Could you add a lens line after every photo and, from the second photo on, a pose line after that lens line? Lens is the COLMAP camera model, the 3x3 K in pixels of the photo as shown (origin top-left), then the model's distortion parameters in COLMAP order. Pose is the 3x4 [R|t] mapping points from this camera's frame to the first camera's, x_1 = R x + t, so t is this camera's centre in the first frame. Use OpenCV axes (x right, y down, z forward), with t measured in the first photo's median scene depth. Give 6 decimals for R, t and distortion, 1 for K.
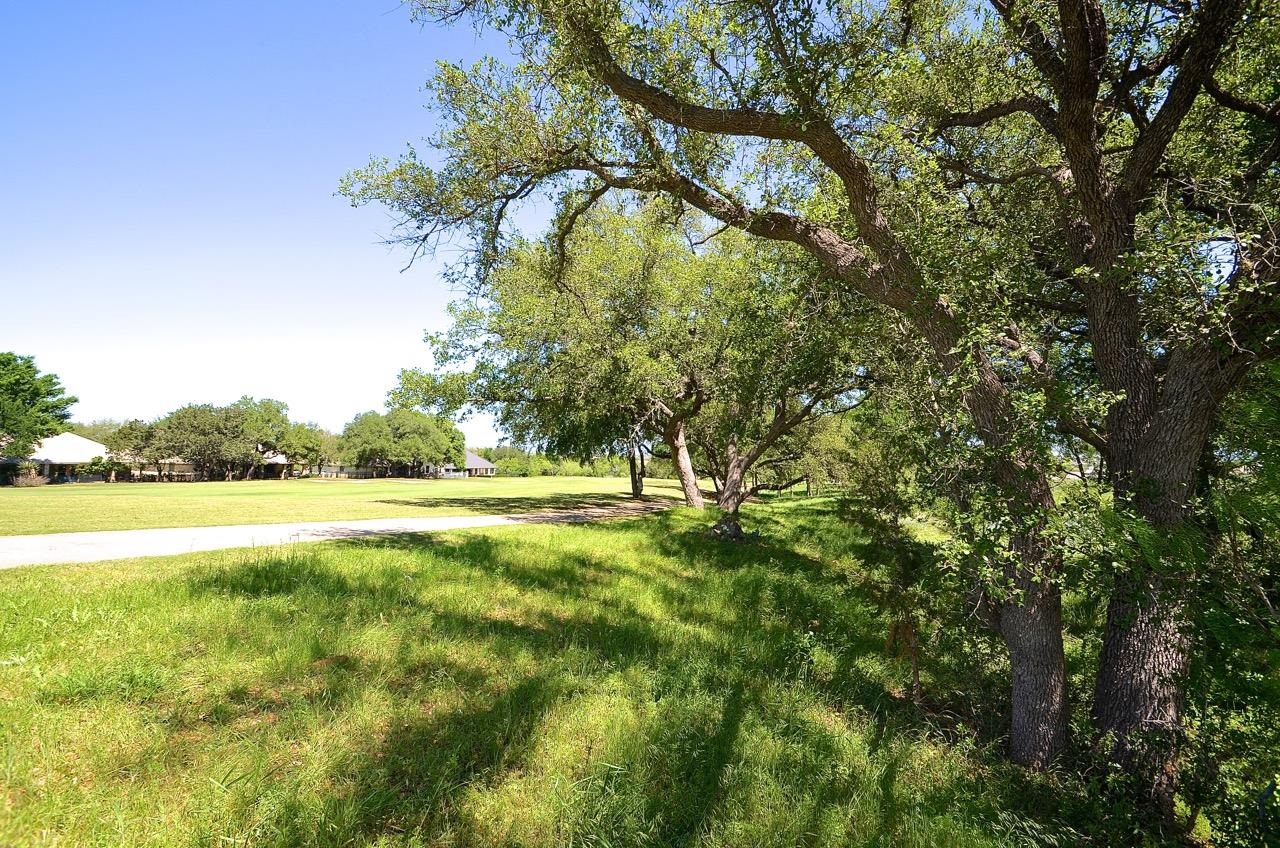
lens RADIAL K [[554.3, 0, 651.3], [0, 554.3, 412.7], [0, 0, 1]] dist [-0.013967, -0.005553]
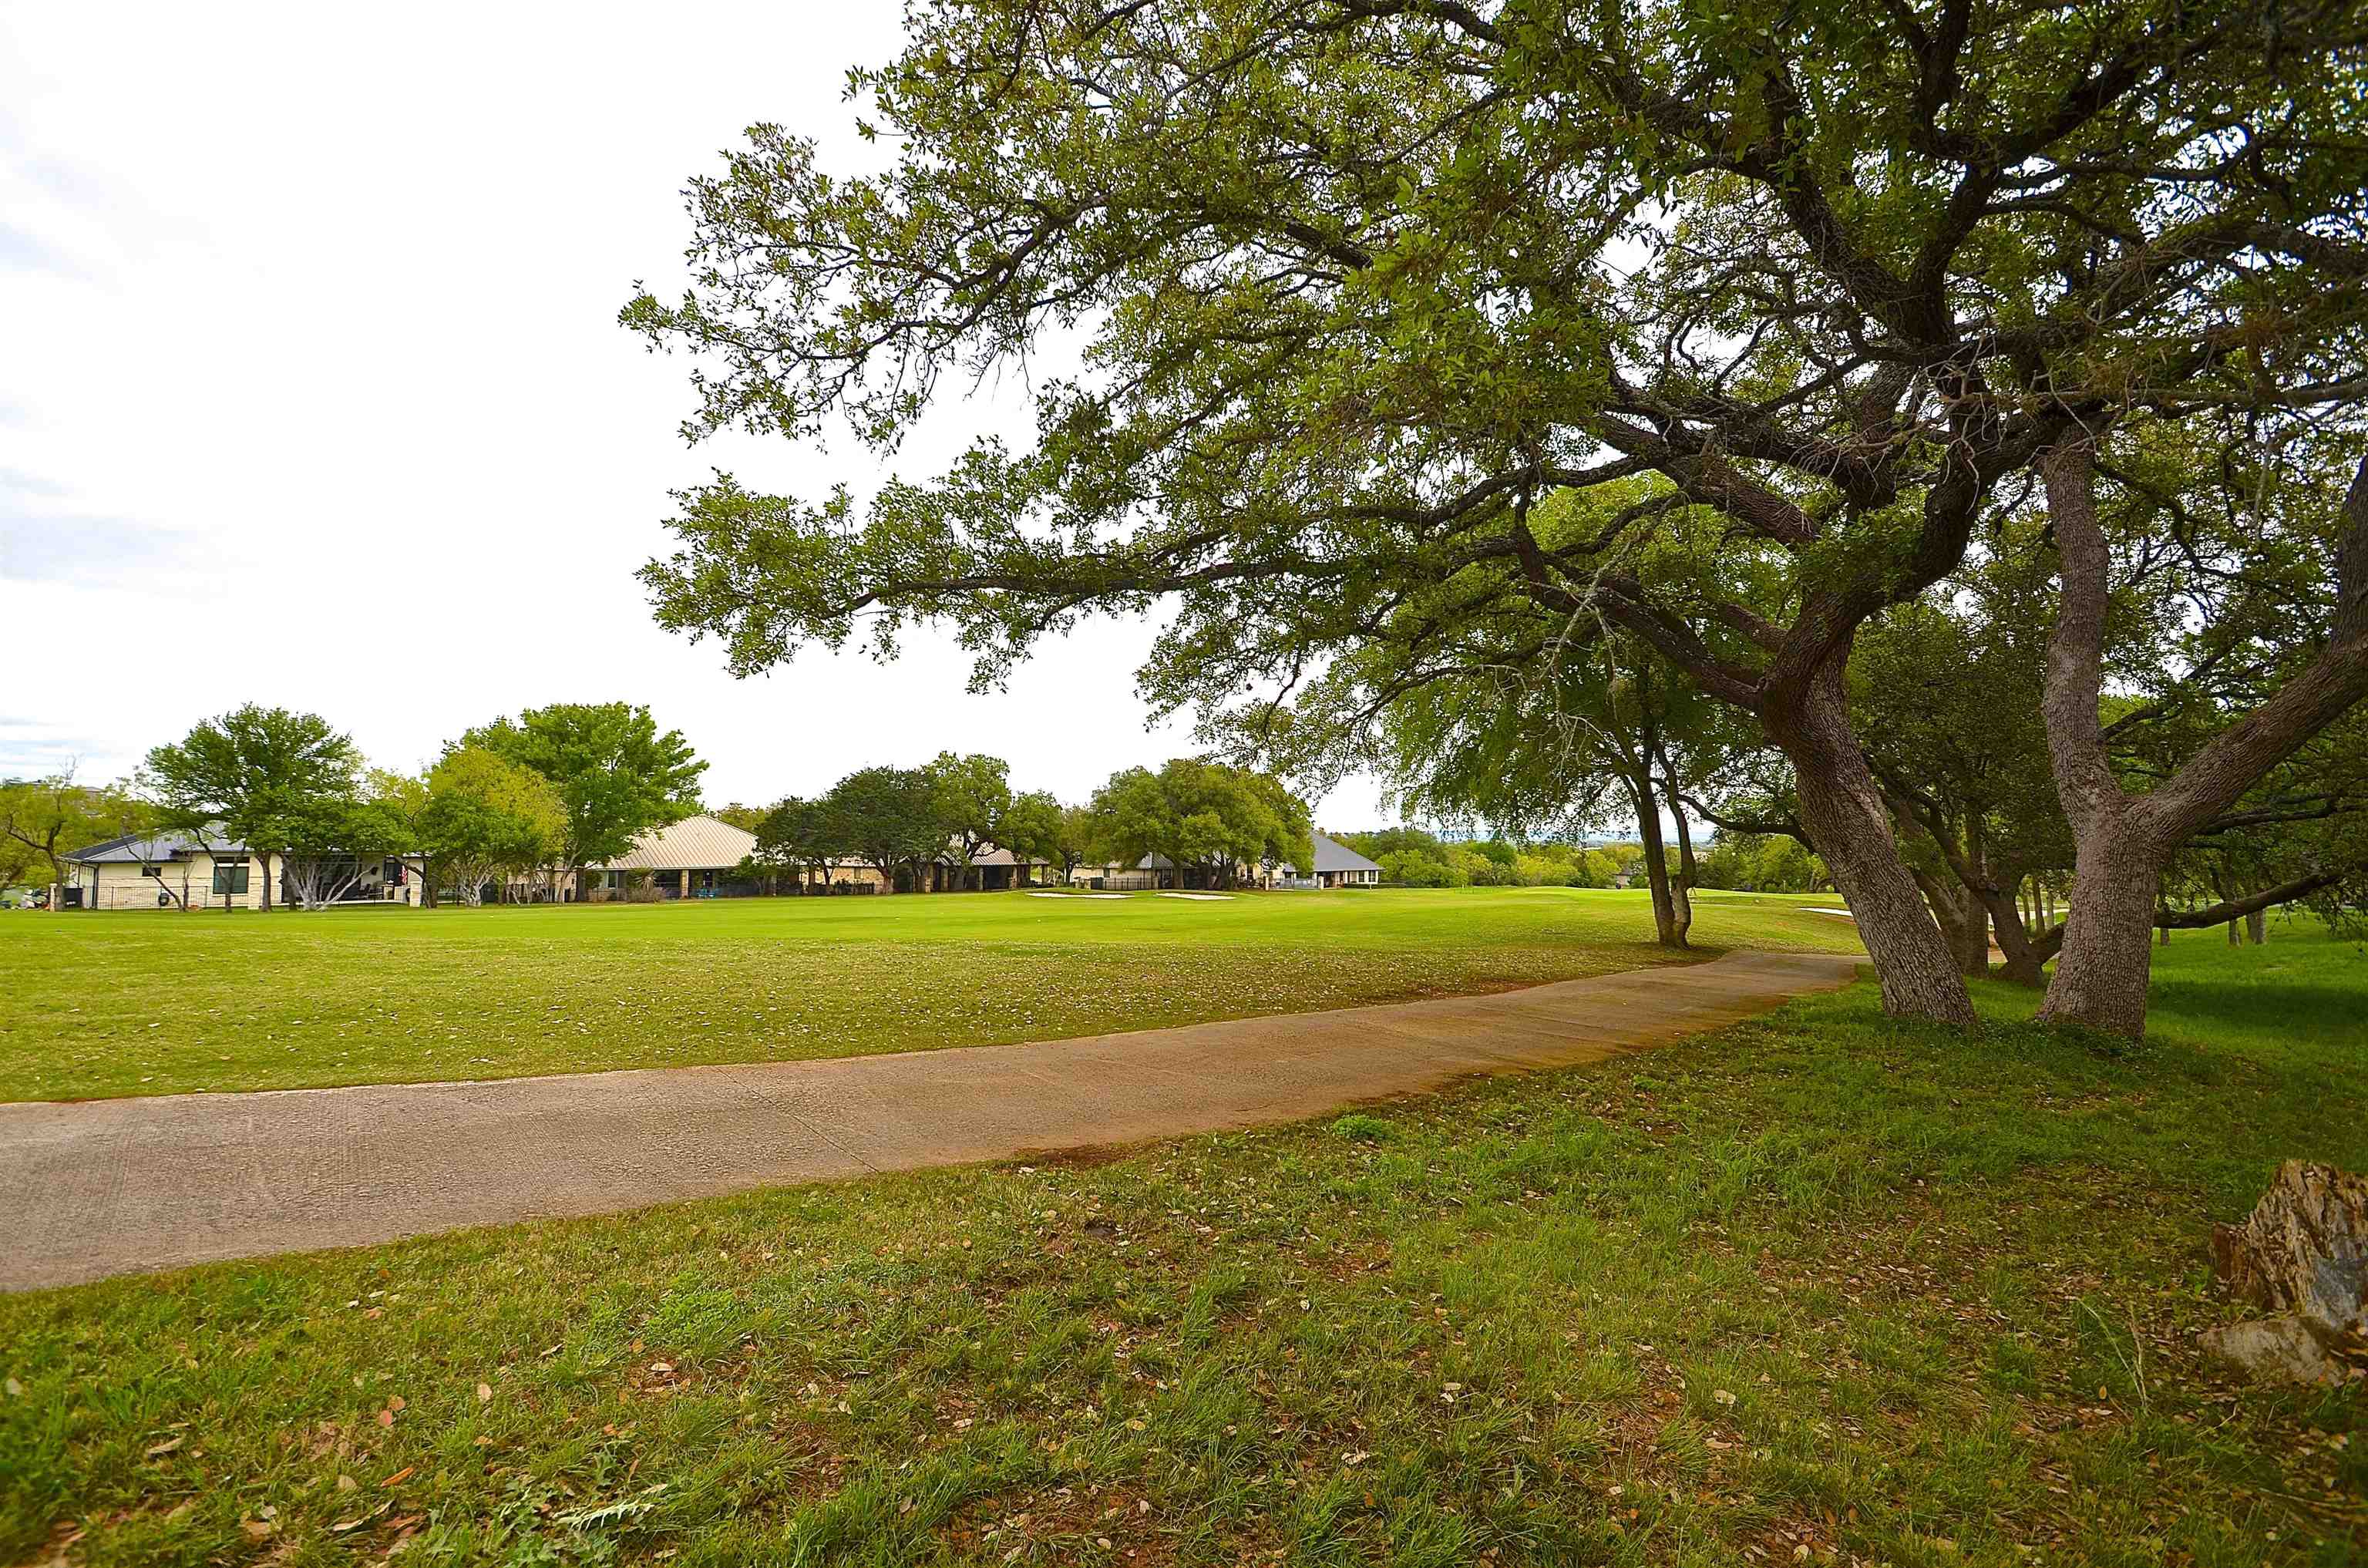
lens RADIAL K [[1025.5, 0, 1193.4], [0, 1025.5, 779.1], [0, 0, 1]] dist [-0.013967, -0.005553]
pose [[0.892606, -0.046668, -0.448416, -0.002157], [0.050885, 0.998701, -0.002648, 0.034097], [0.447957, -0.020454, 0.893821, 0.269641]]
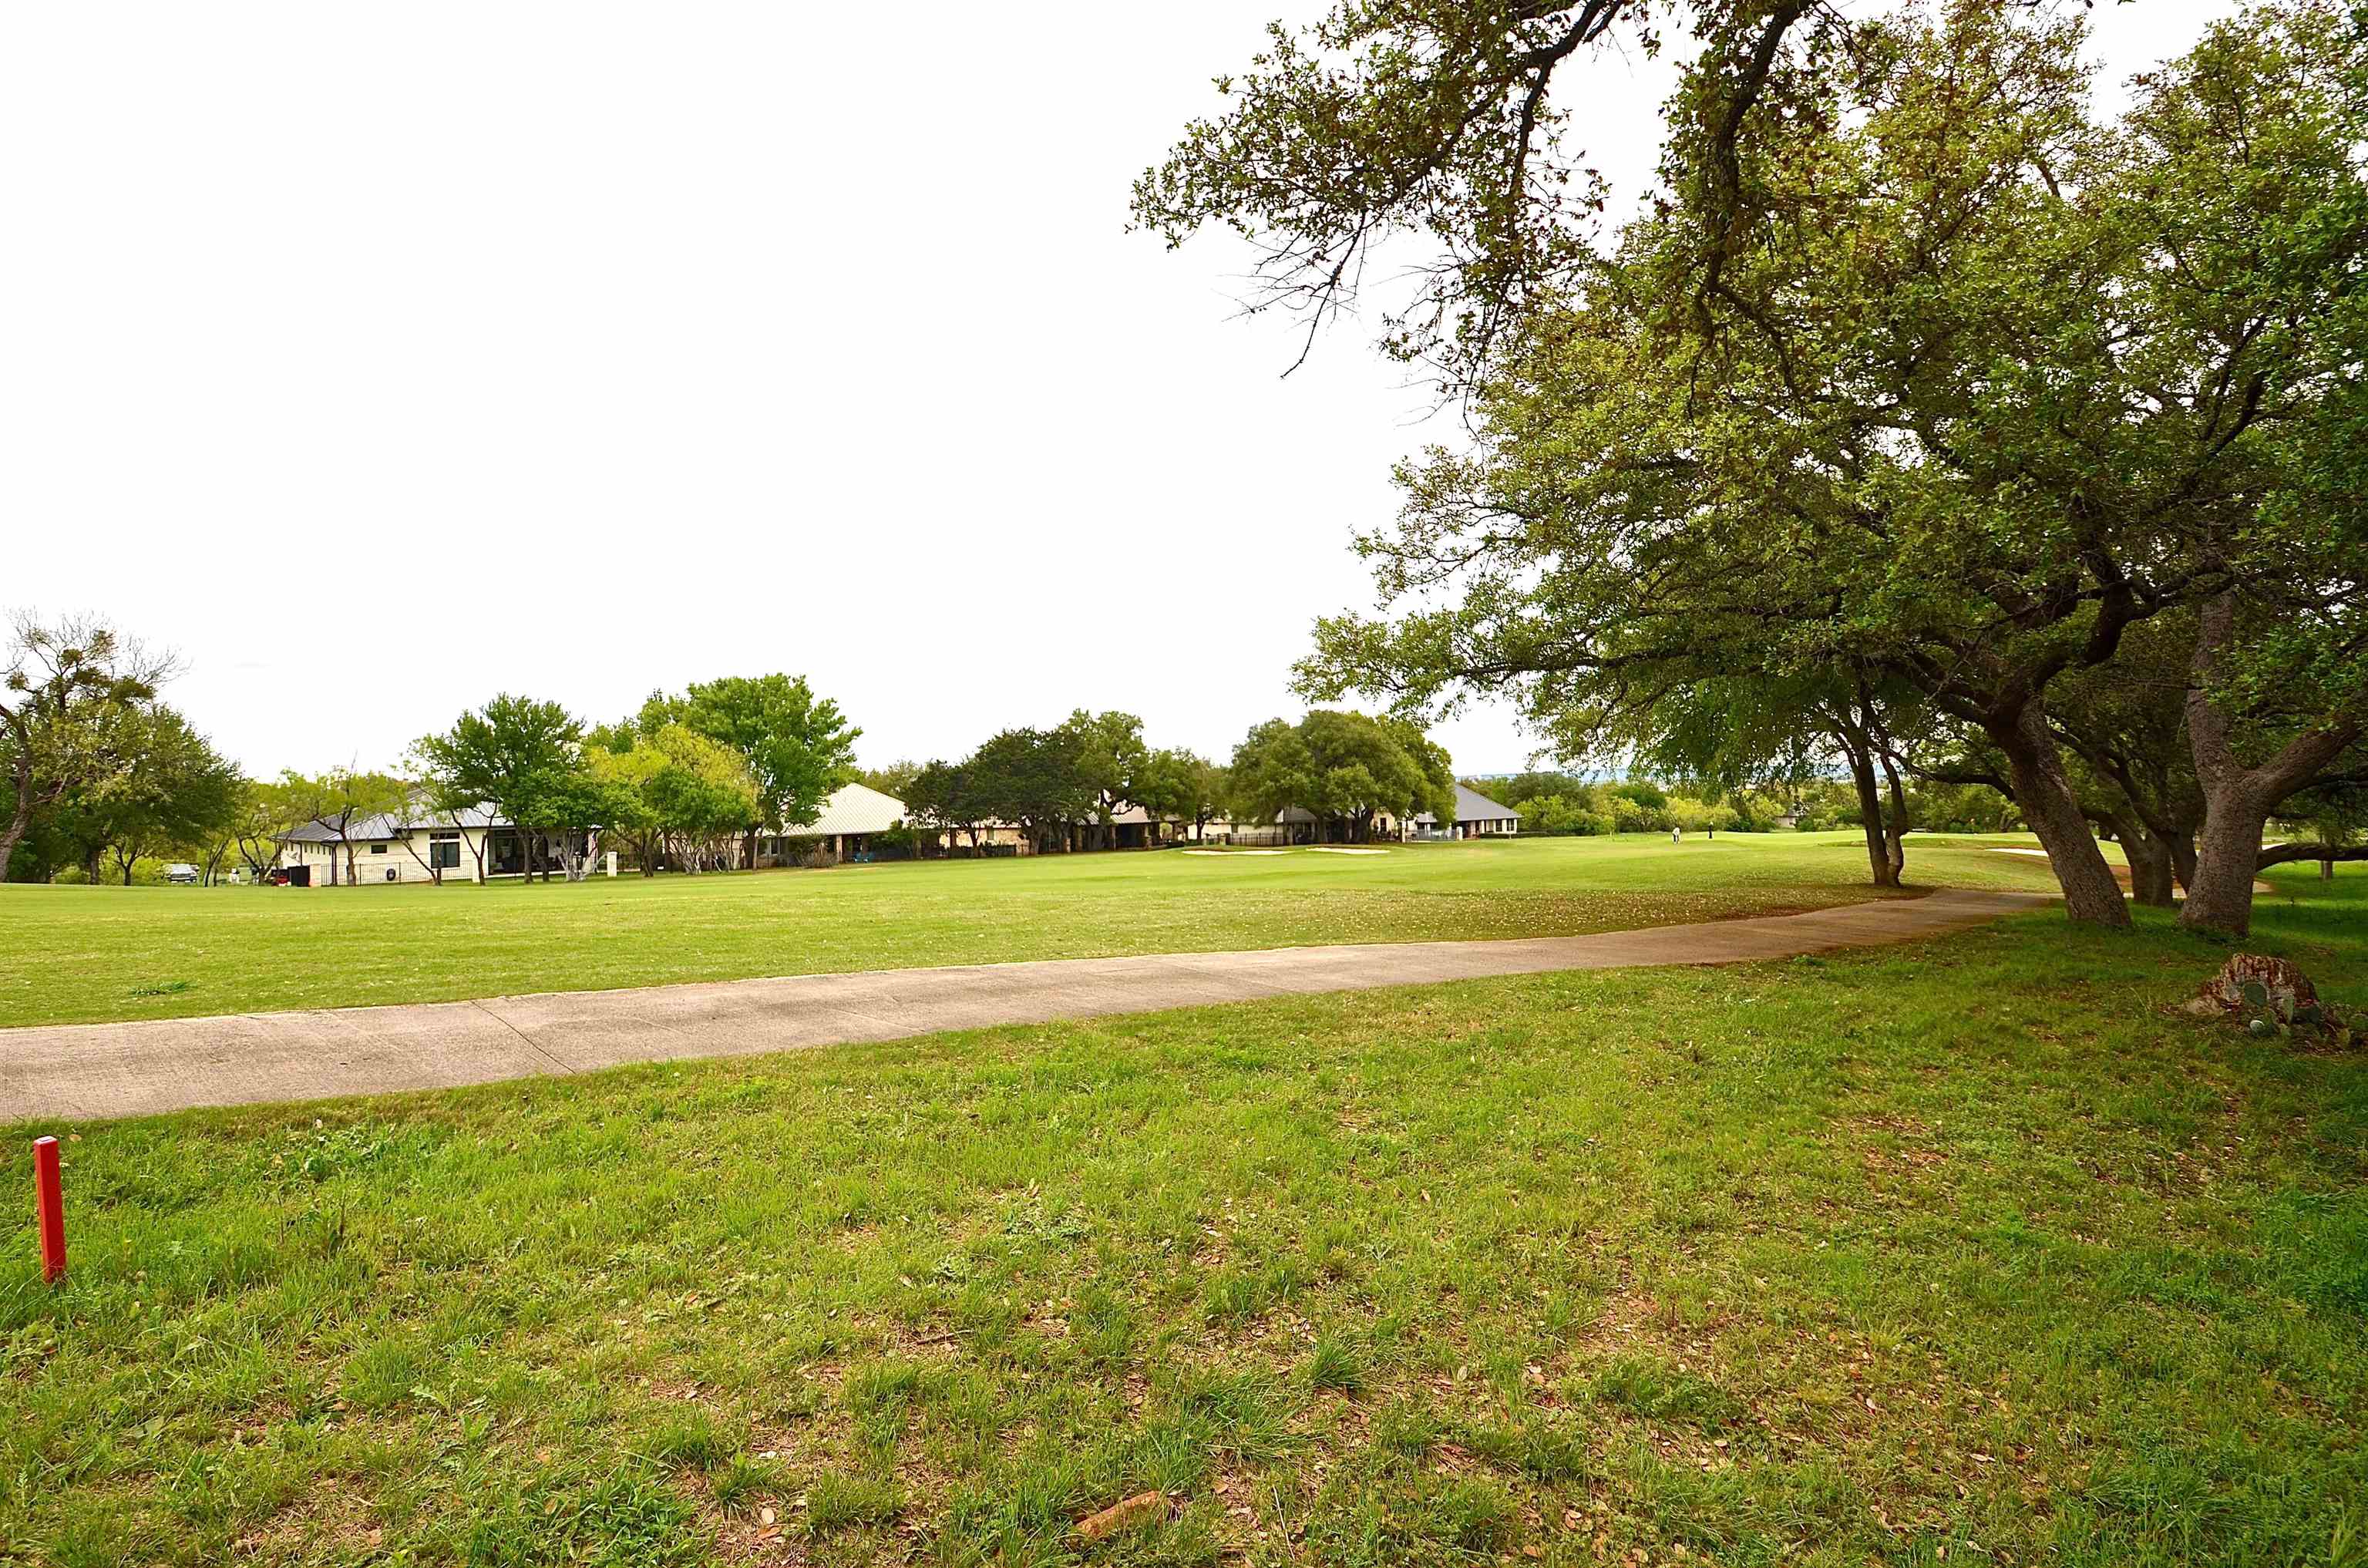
lens RADIAL K [[1135.4, 0, 1189.7], [0, 1135.4, 780.9], [0, 0, 1]] dist [-0.025898, -0.003721]
pose [[0.851253, -0.045902, -0.522744, -0.023406], [0.080531, 0.995794, 0.043699, 0.004963], [0.518539, -0.079295, 0.851369, 0.058465]]
